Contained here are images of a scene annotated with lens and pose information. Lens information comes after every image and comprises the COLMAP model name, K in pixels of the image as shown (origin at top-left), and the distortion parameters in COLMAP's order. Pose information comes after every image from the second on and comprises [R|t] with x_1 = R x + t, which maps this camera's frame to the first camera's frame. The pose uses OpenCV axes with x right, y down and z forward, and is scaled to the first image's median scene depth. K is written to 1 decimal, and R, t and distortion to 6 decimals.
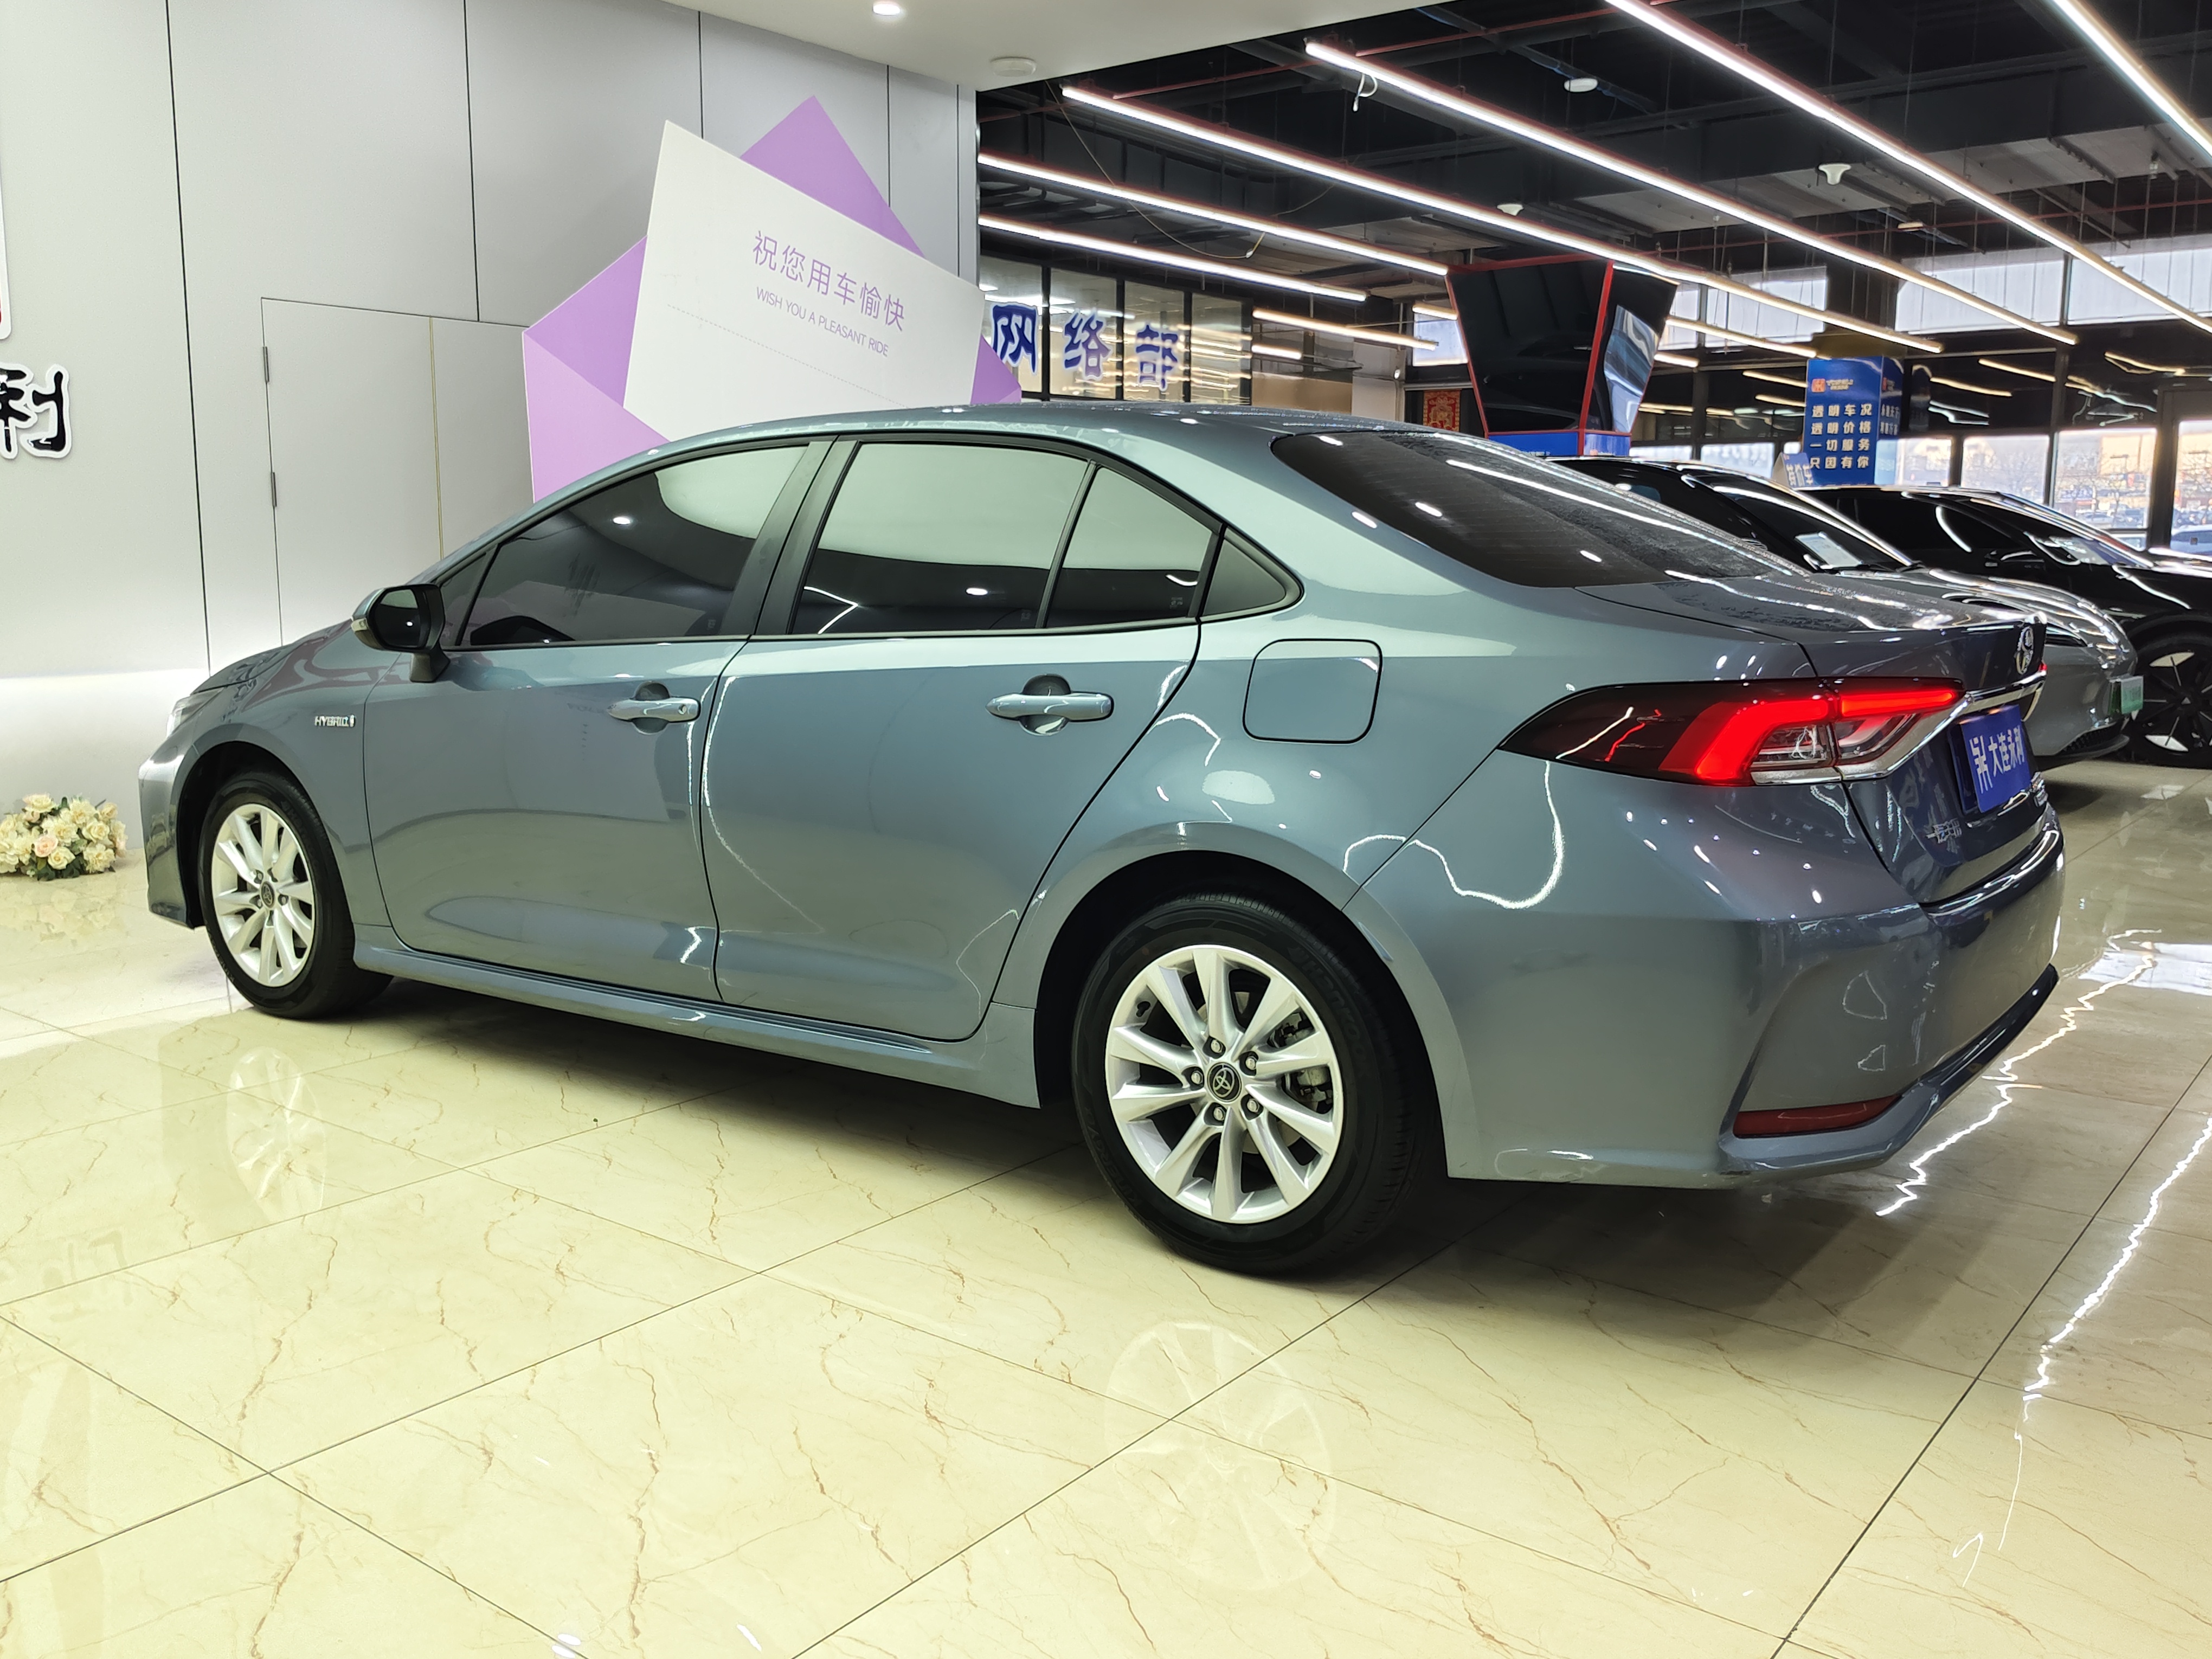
lens RADIAL K [[1873.5, 0, 1096.1], [0, 1873.5, 830.6], [0, 0, 1]] dist [0.046626, -0.051821]
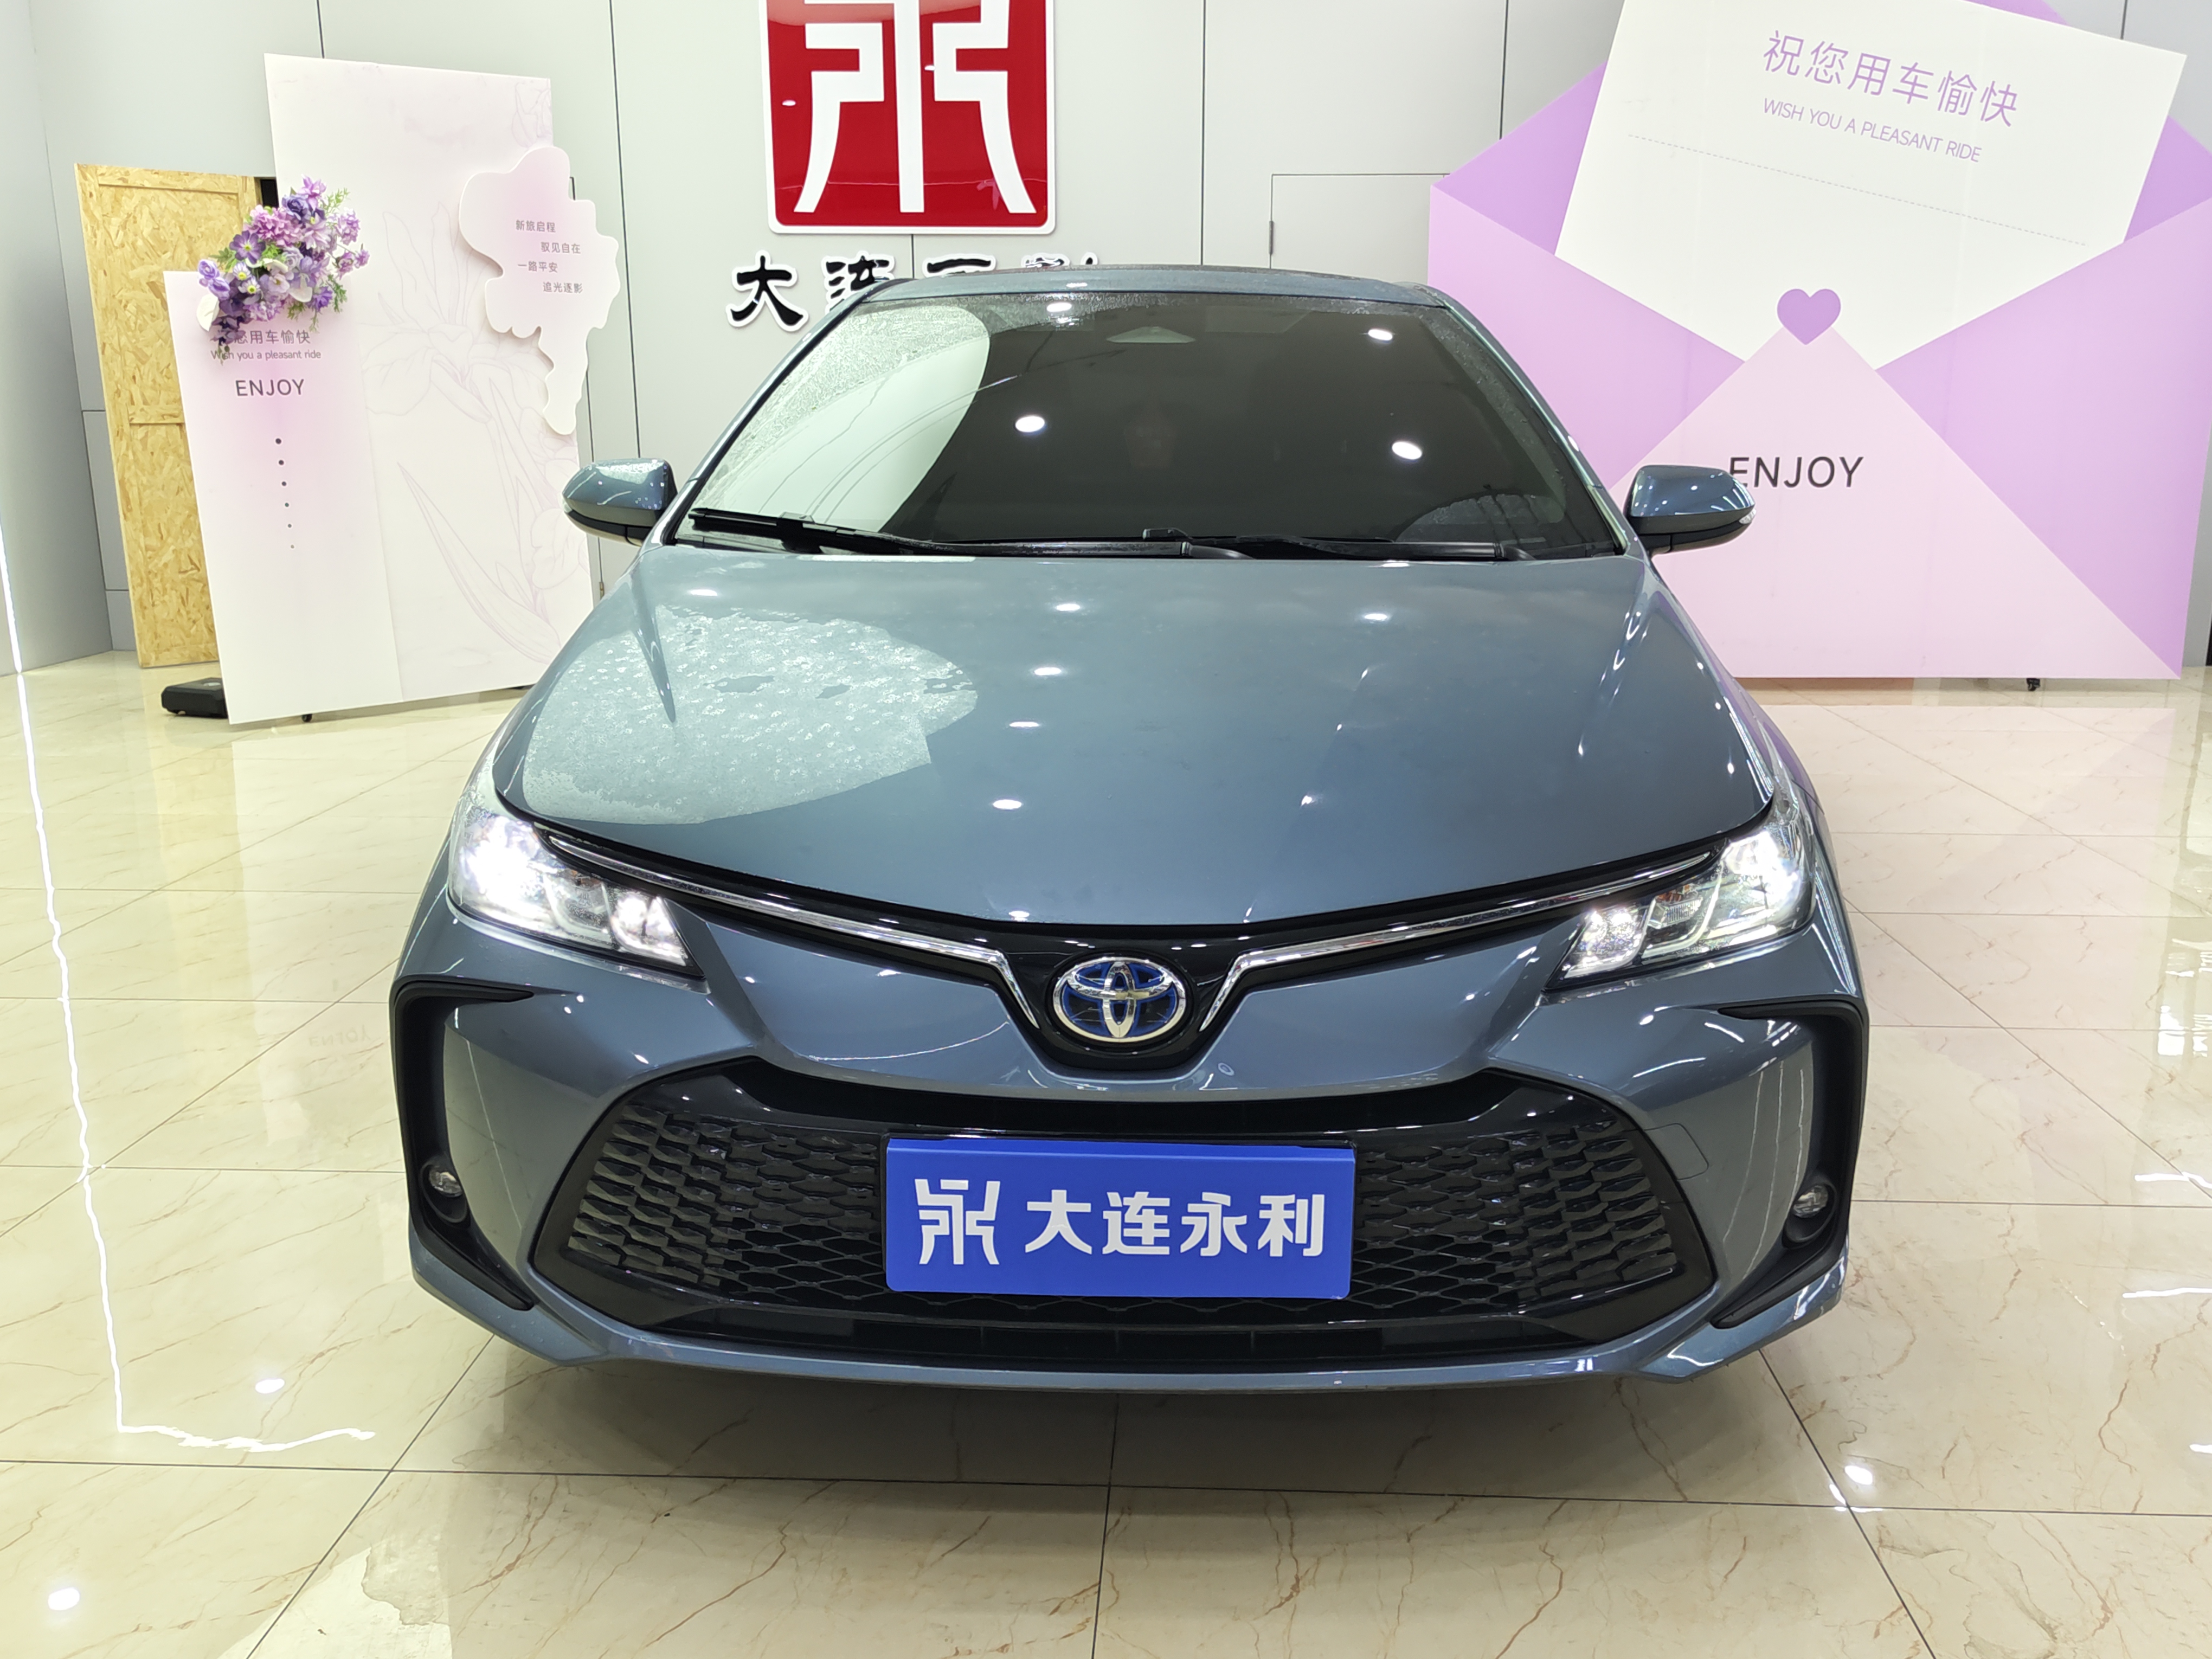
lens RADIAL K [[1873.5, 0, 1128.7], [0, 1873.5, 842.5], [0, 0, 1]] dist [0.046626, -0.051821]
pose [[0.583461, 0.187890, -0.790108, 0.381724], [-0.123343, 0.982085, 0.142460, -0.038568], [0.802720, 0.014334, 0.596184, 0.238856]]
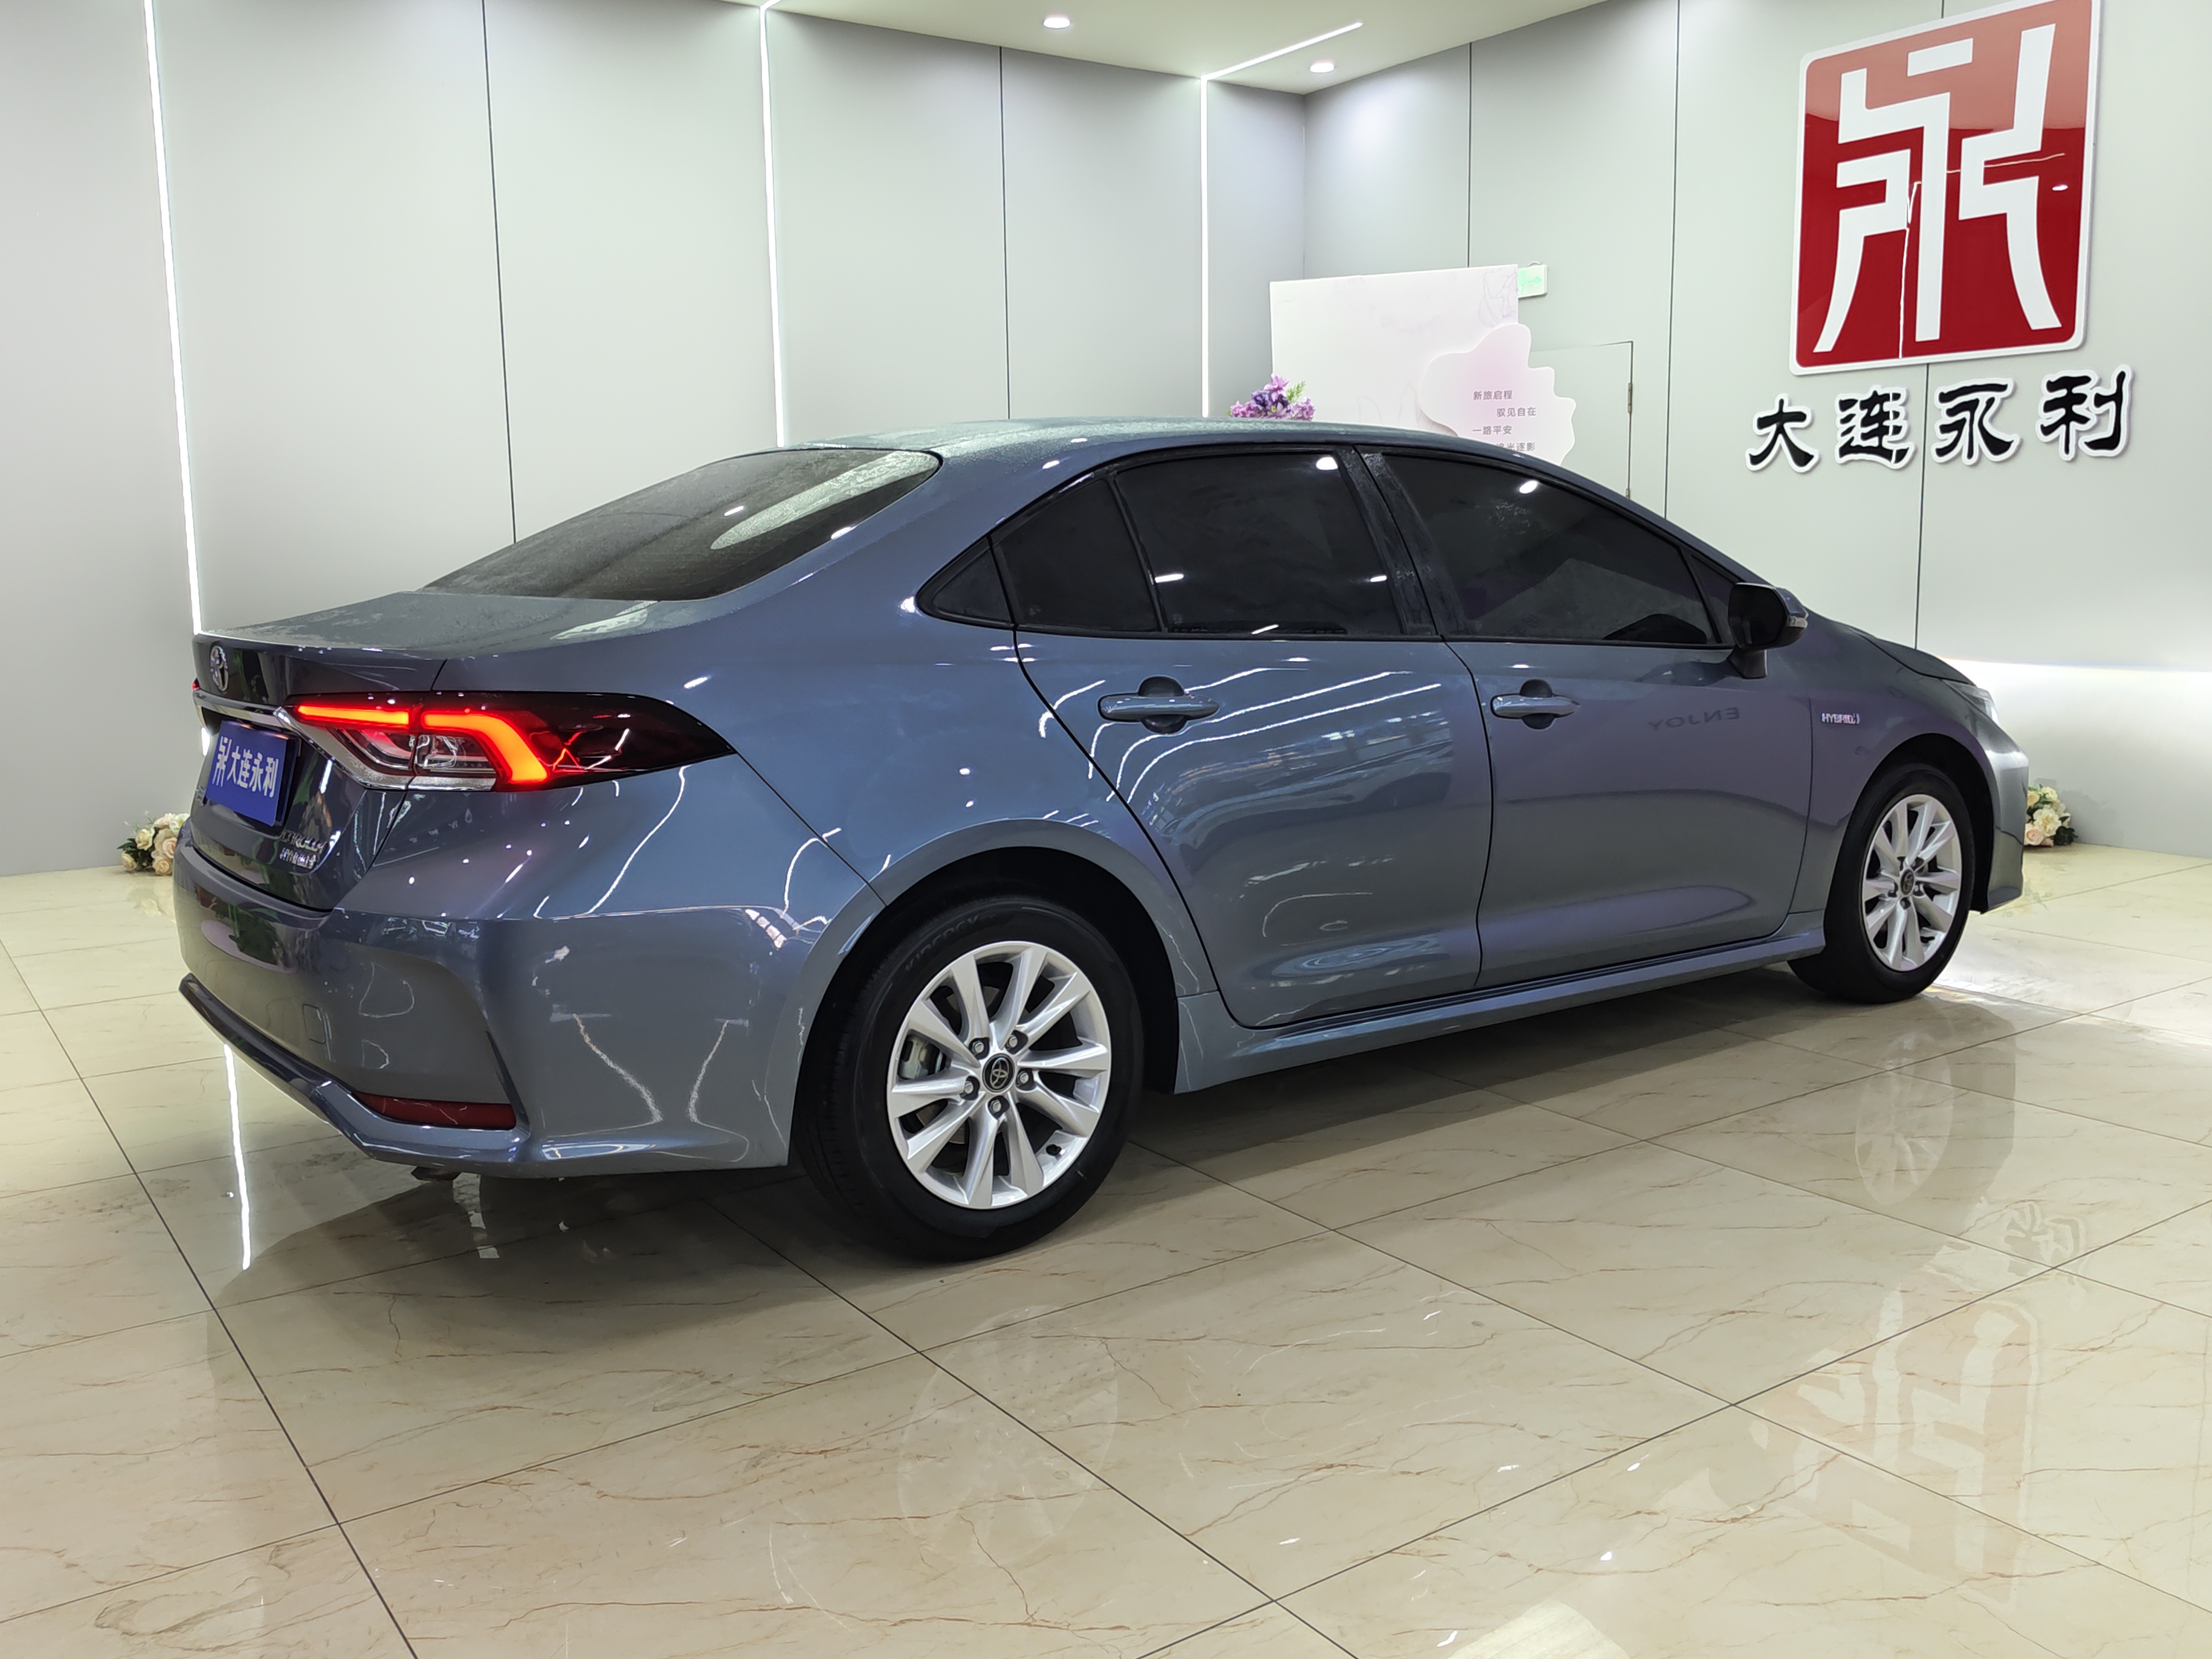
lens RADIAL K [[1873.5, 0, 1105.6], [0, 1873.5, 771.6], [0, 0, 1]] dist [0.046626, -0.051821]
pose [[-0.292266, 0.115188, -0.949375, 0.473717], [-0.131035, 0.978534, 0.159065, -0.094863], [0.947317, 0.170891, -0.270898, 0.618518]]
